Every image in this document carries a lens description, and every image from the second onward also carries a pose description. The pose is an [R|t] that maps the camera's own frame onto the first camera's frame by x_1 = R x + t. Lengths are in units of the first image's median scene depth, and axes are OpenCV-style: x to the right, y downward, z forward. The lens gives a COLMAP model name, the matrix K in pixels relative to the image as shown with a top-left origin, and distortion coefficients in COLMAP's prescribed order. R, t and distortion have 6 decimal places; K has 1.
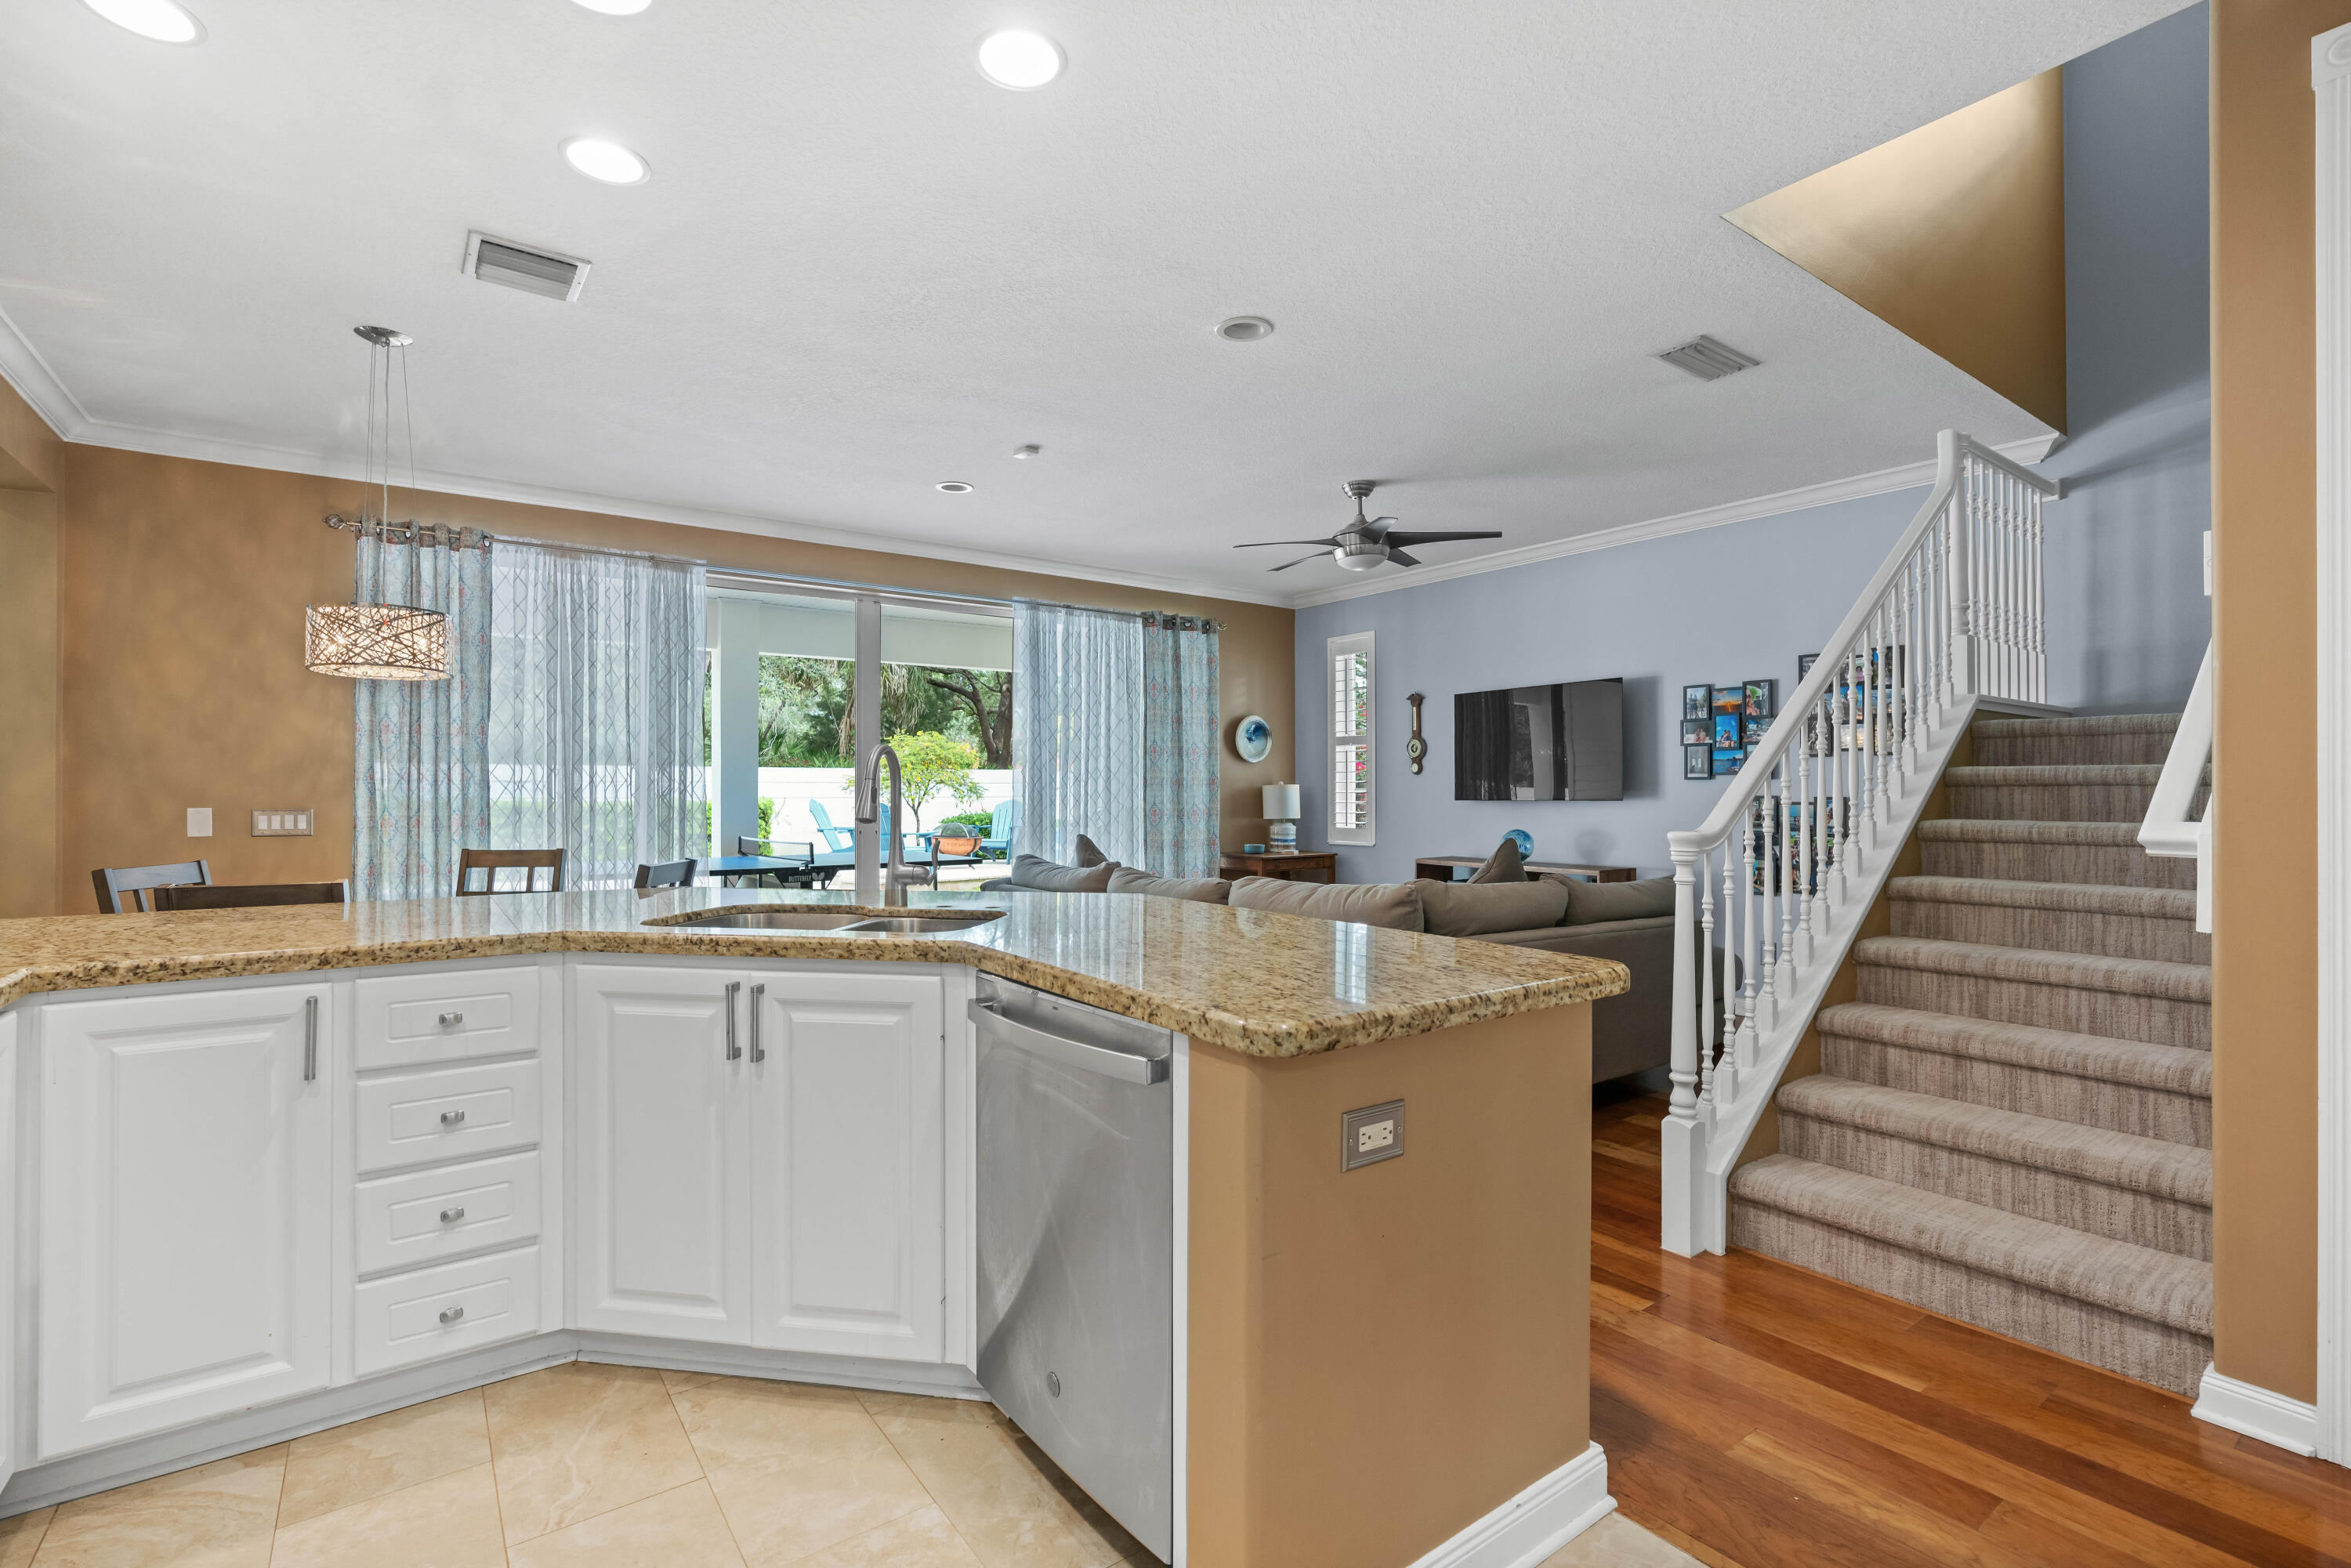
lens RADIAL K [[1057.1, 0, 1183.8], [0, 1057.1, 788.6], [0, 0, 1]] dist [-0.015198, 0.007136]
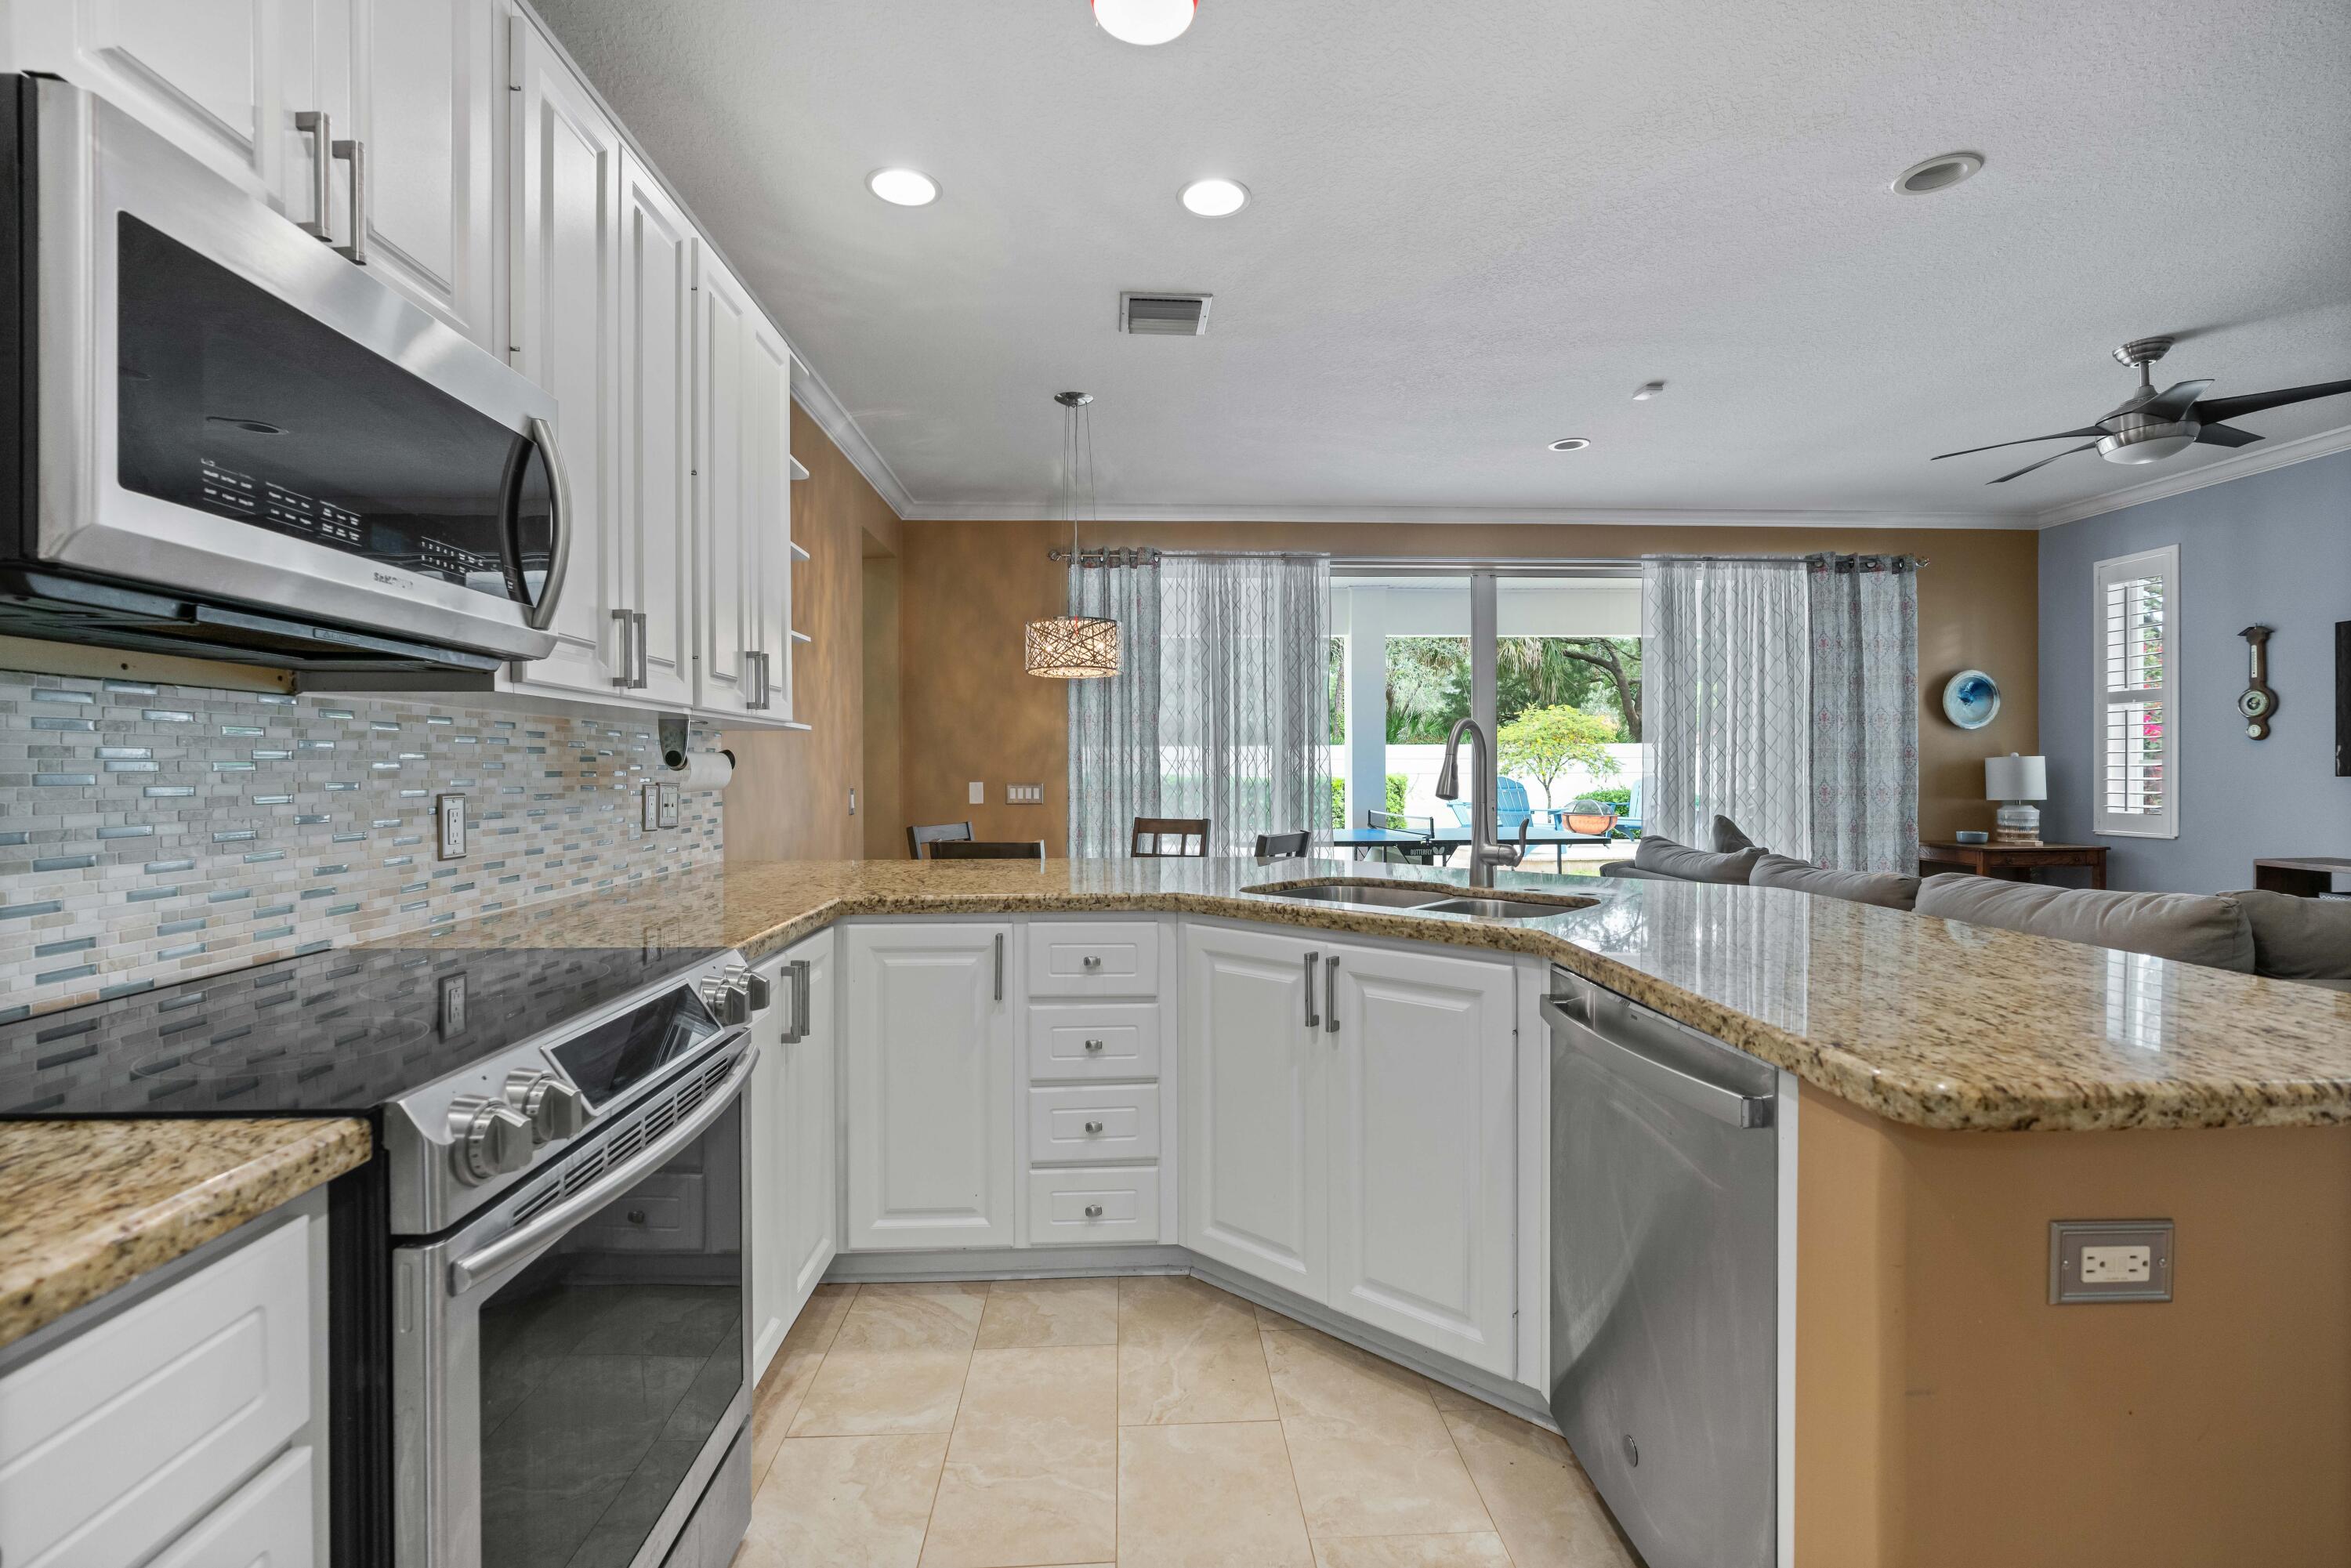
lens RADIAL K [[1057.1, 0, 1175.7], [0, 1057.1, 774.9], [0, 0, 1]] dist [-0.015198, 0.007136]
pose [[0.830545, -0.000177, -0.556951, 0.013720], [0.005392, 0.999956, 0.007723, 0.000155], [0.556925, -0.009418, 0.830510, 0.022923]]
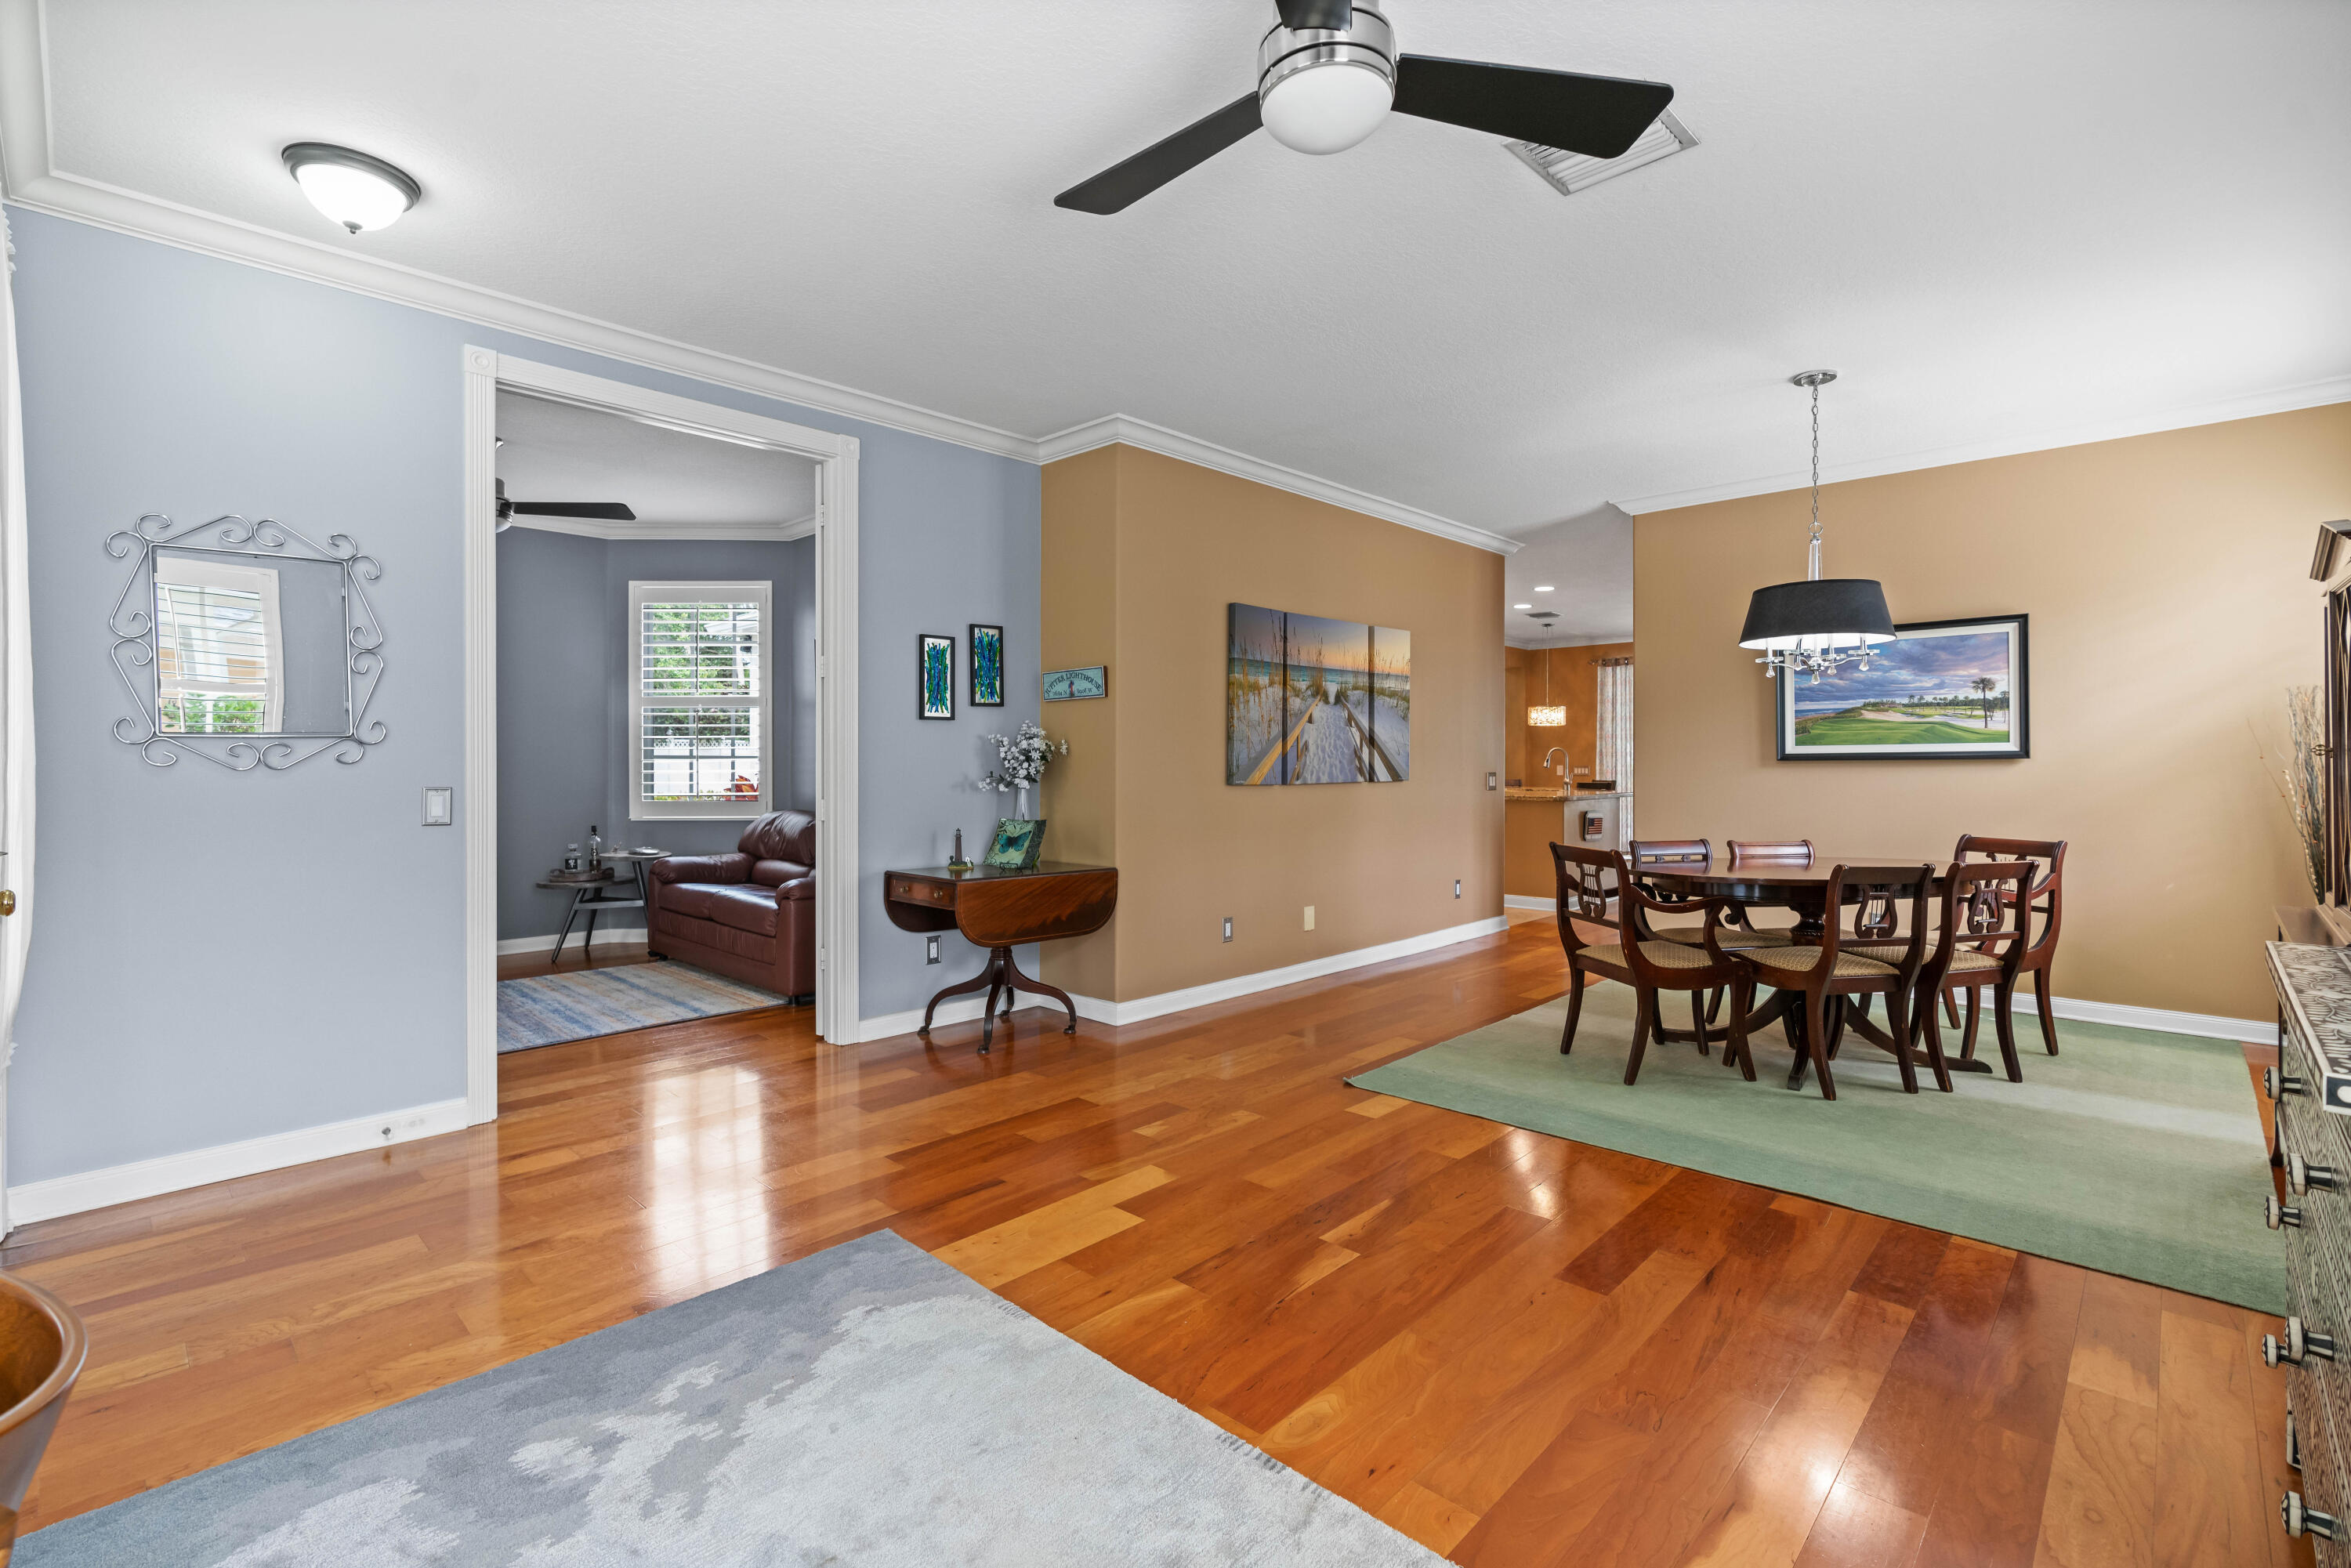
lens RADIAL K [[1057.1, 0, 1168.4], [0, 1057.1, 766.2], [0, 0, 1]] dist [-0.015198, 0.007136]
pose [[0.166119, 0.007491, -0.986077, 1.484463], [0.002291, 0.999966, 0.007983, -0.003834], [0.986103, -0.003585, 0.166097, -0.478965]]
